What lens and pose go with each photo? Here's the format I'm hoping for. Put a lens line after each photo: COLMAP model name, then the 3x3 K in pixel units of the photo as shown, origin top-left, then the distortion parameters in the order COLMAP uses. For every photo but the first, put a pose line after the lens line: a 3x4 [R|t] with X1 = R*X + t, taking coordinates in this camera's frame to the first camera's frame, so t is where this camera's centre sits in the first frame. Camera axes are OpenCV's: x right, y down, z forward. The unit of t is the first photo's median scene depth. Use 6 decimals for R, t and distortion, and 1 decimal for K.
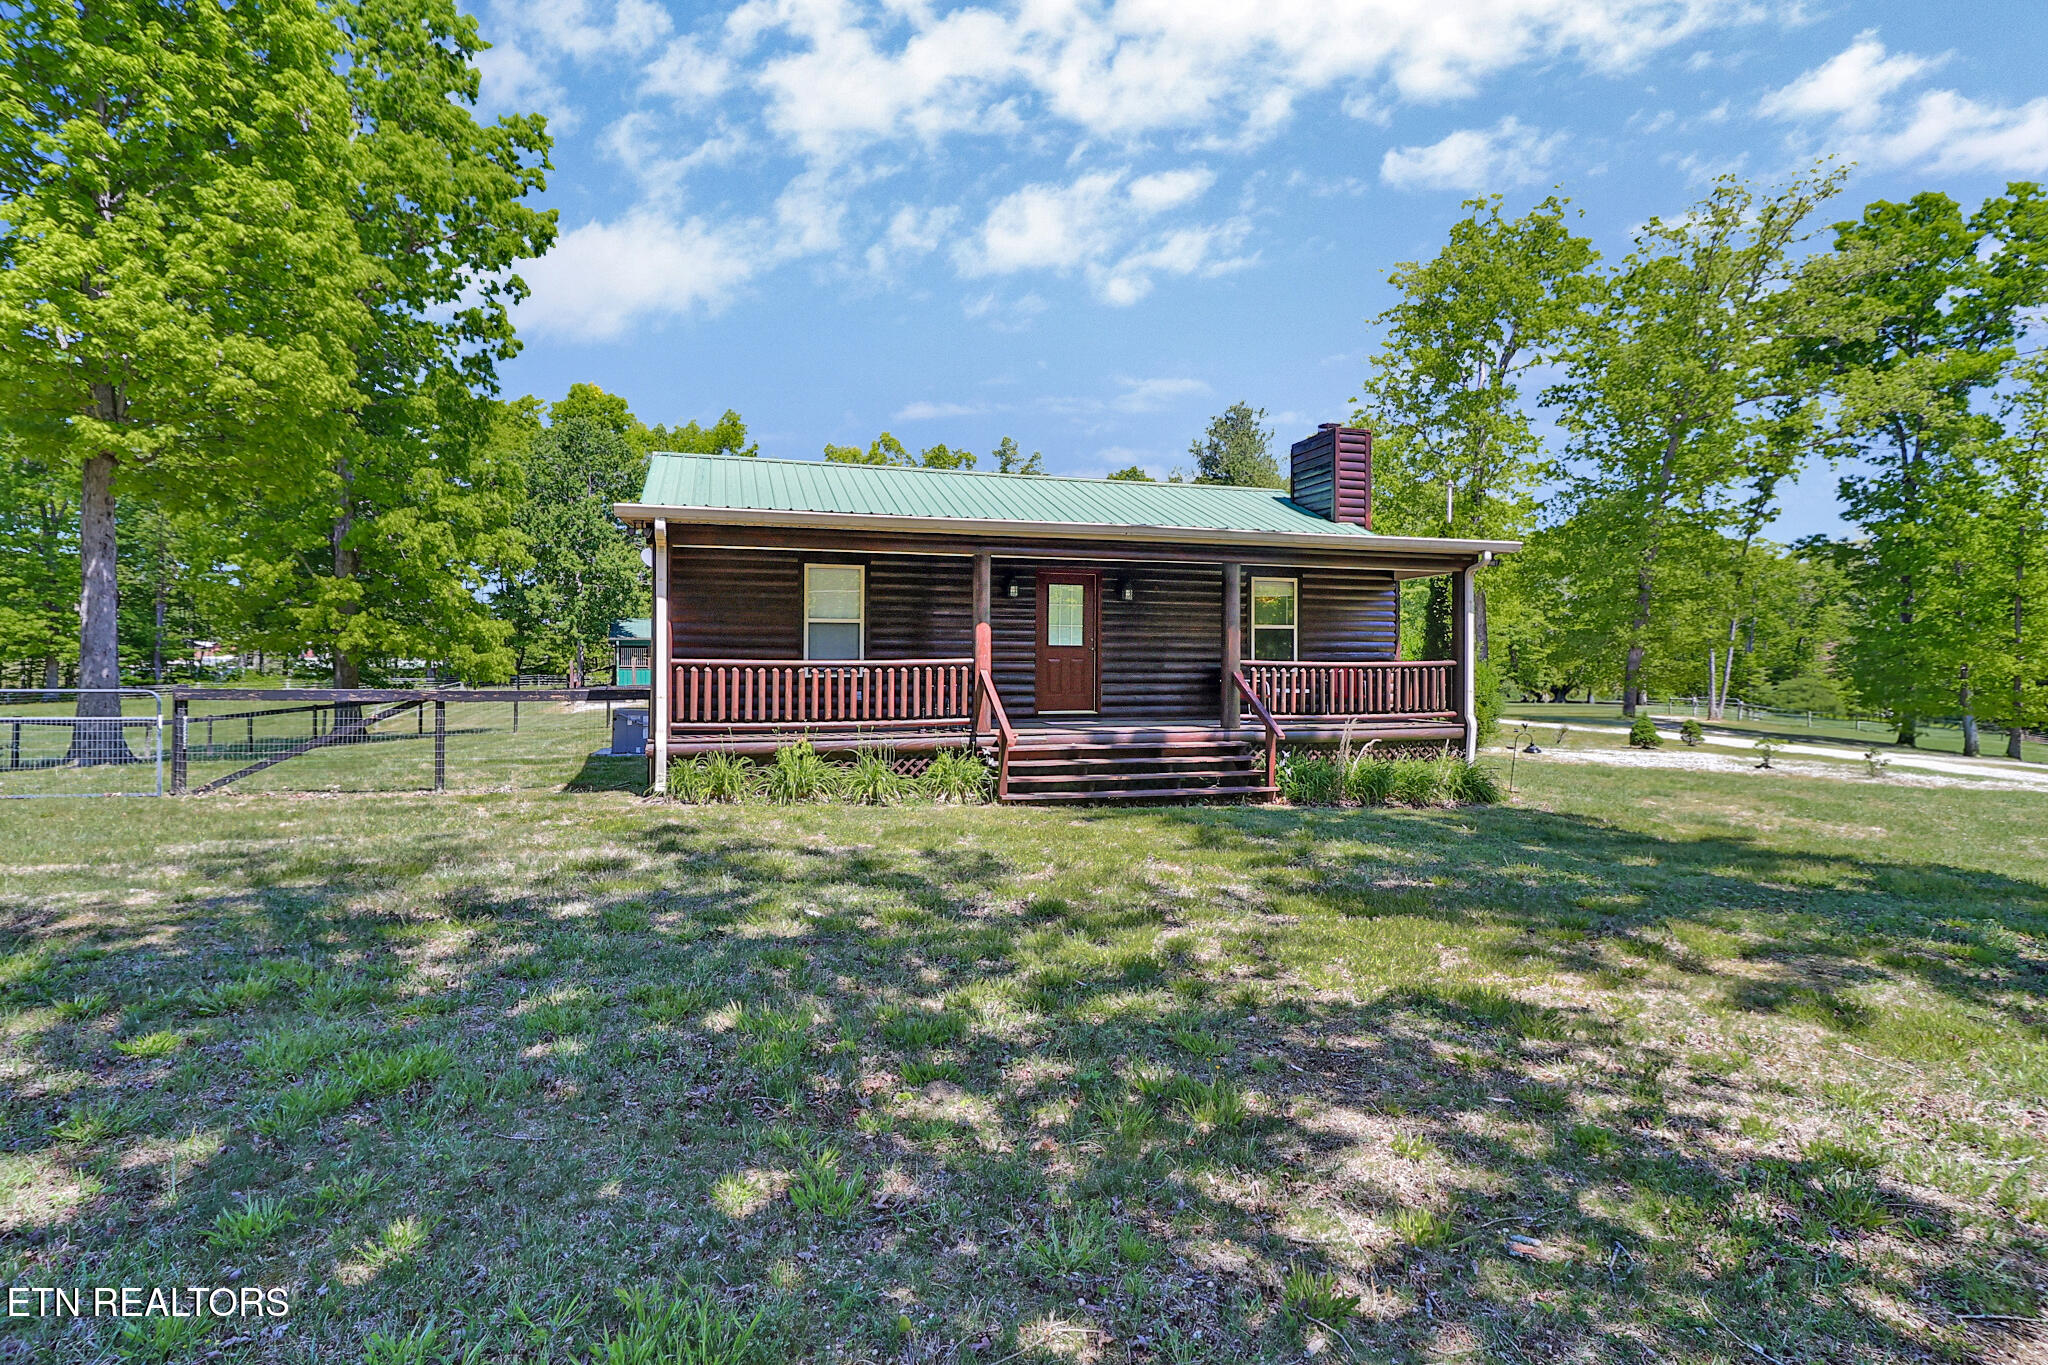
lens RADIAL K [[992.3, 0, 1023.8], [0, 992.3, 676.7], [0, 0, 1]] dist [0.003064, -0.016402]
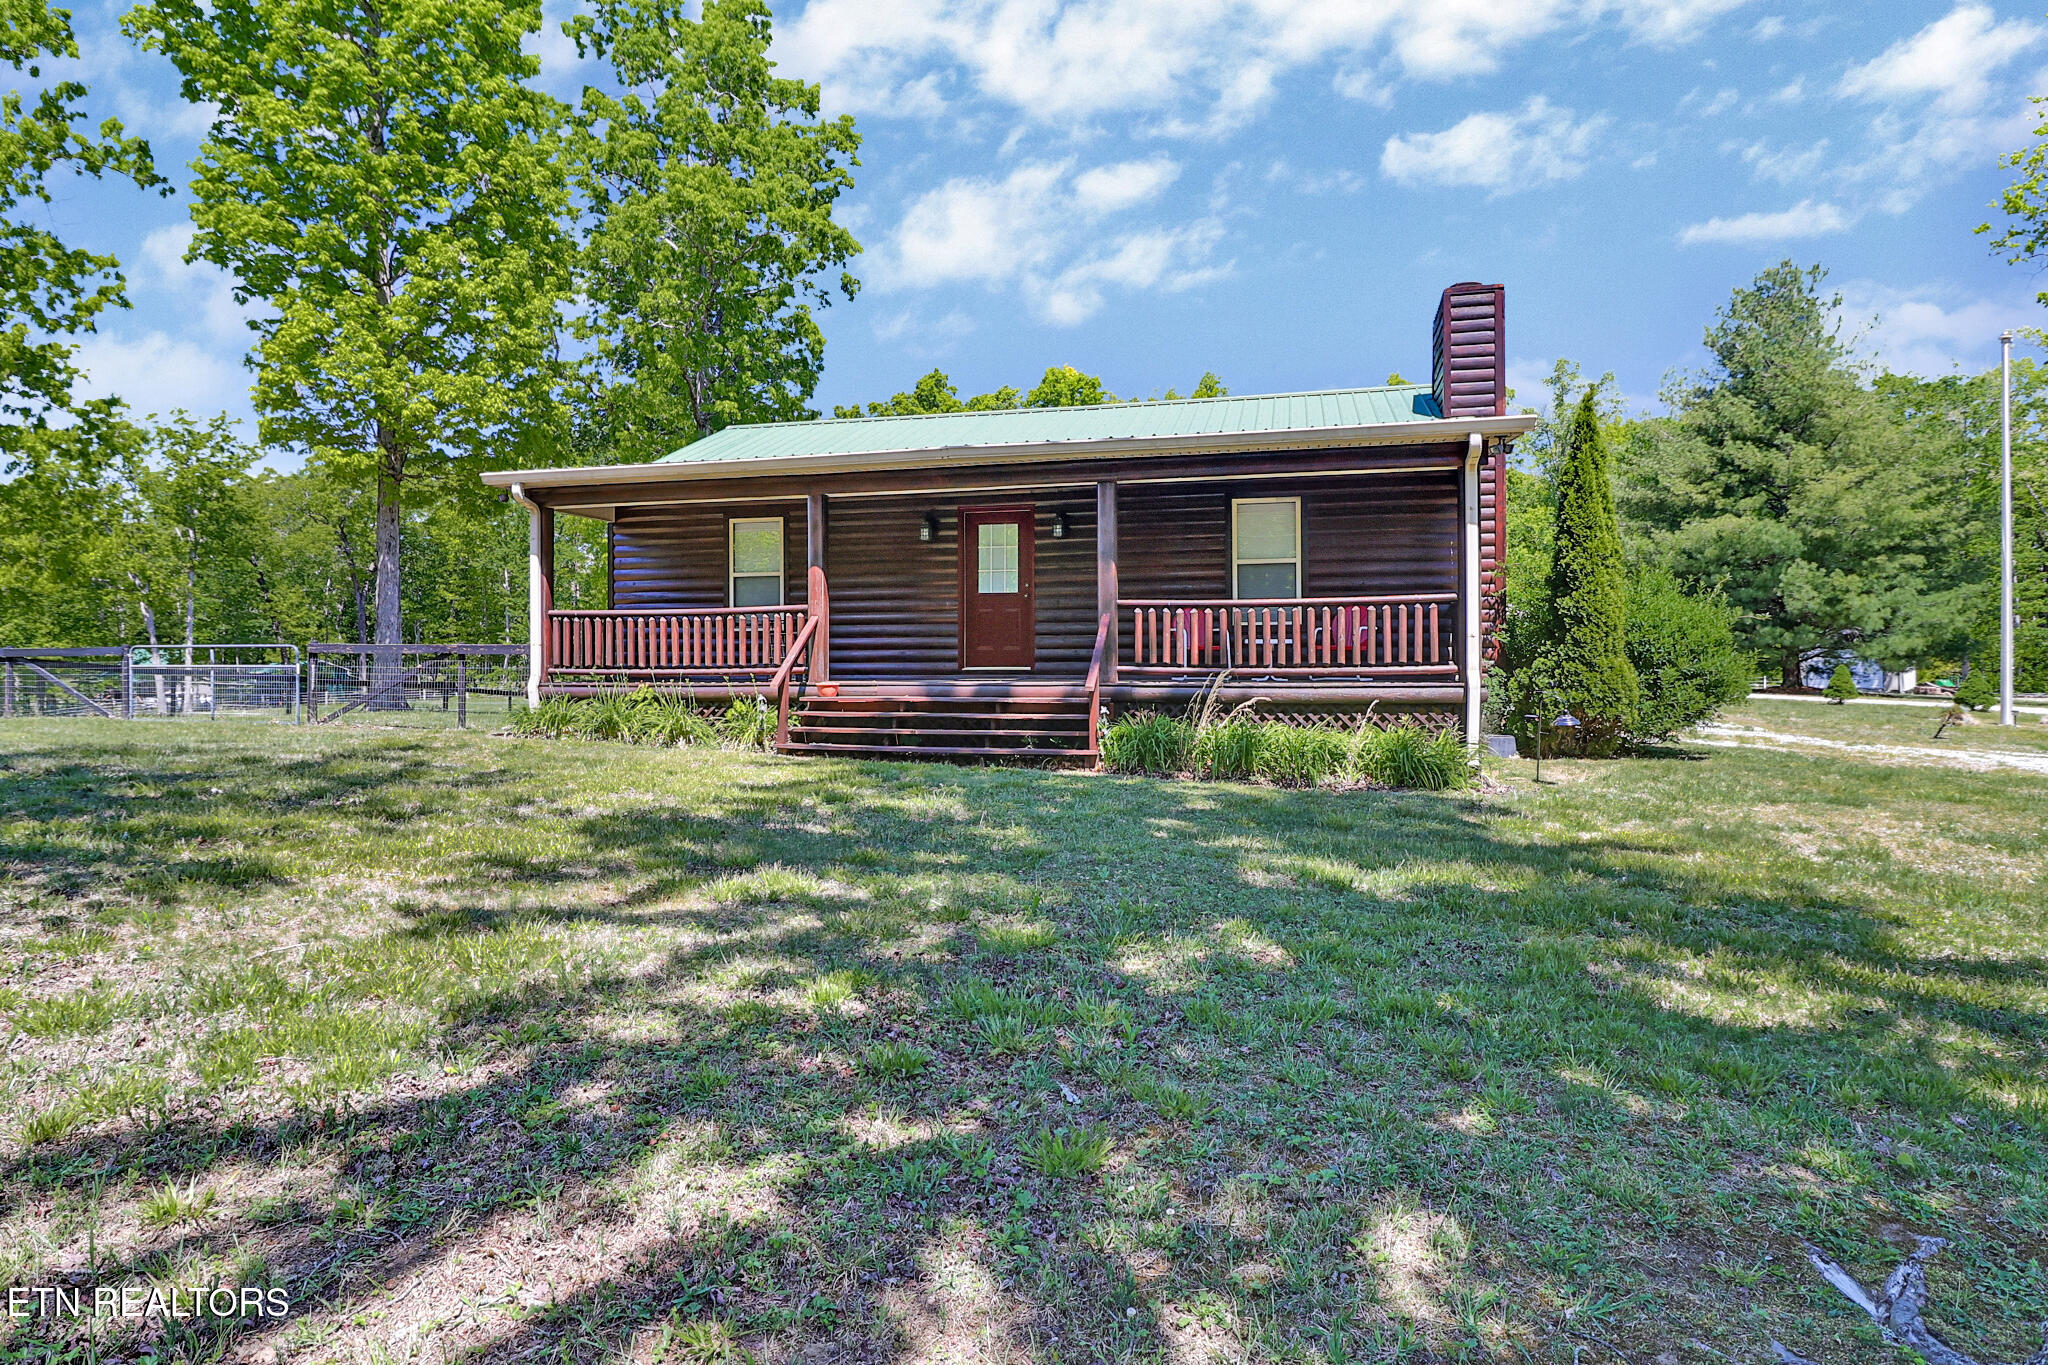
lens RADIAL K [[1147.4, 0, 1019.5], [0, 1147.4, 672.5], [0, 0, 1]] dist [0.007328, -0.015413]
pose [[0.854611, -0.001476, -0.519267, 0.578394], [-0.001154, 0.999988, -0.004742, 0.043407], [0.519268, 0.004652, 0.854599, 0.136217]]
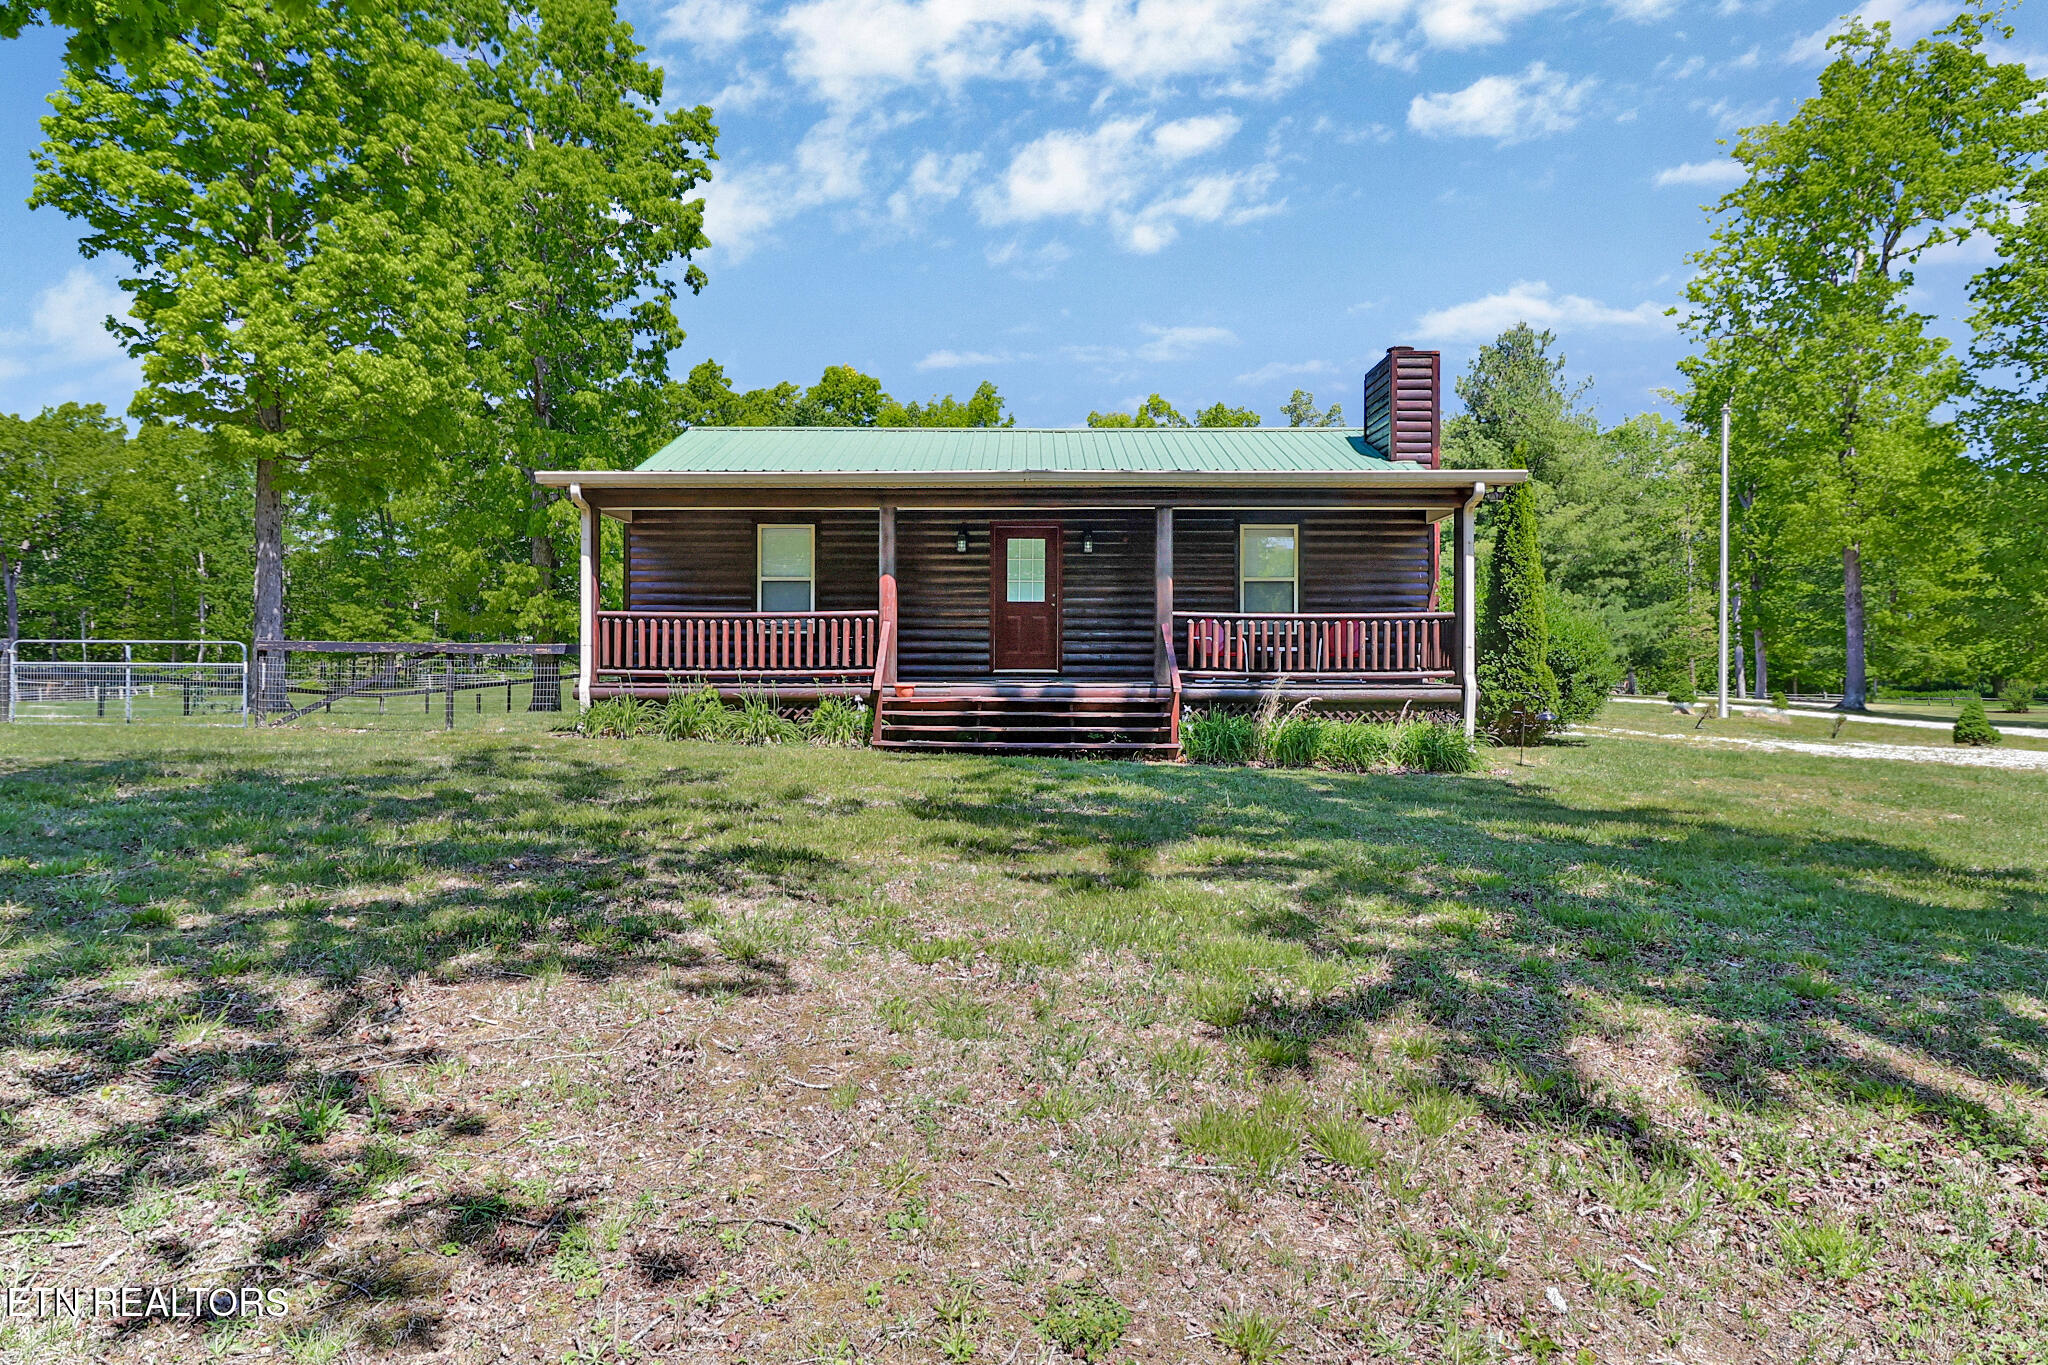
lens RADIAL K [[1143.3, 0, 1024.0], [0, 1143.3, 682.5], [0, 0, 1]] dist [-0.000690, -0.011217]
pose [[0.953756, 0.005362, -0.300535, 0.367994], [-0.004138, 0.999980, 0.004709, 0.041109], [0.300554, -0.003248, 0.953759, -0.057081]]
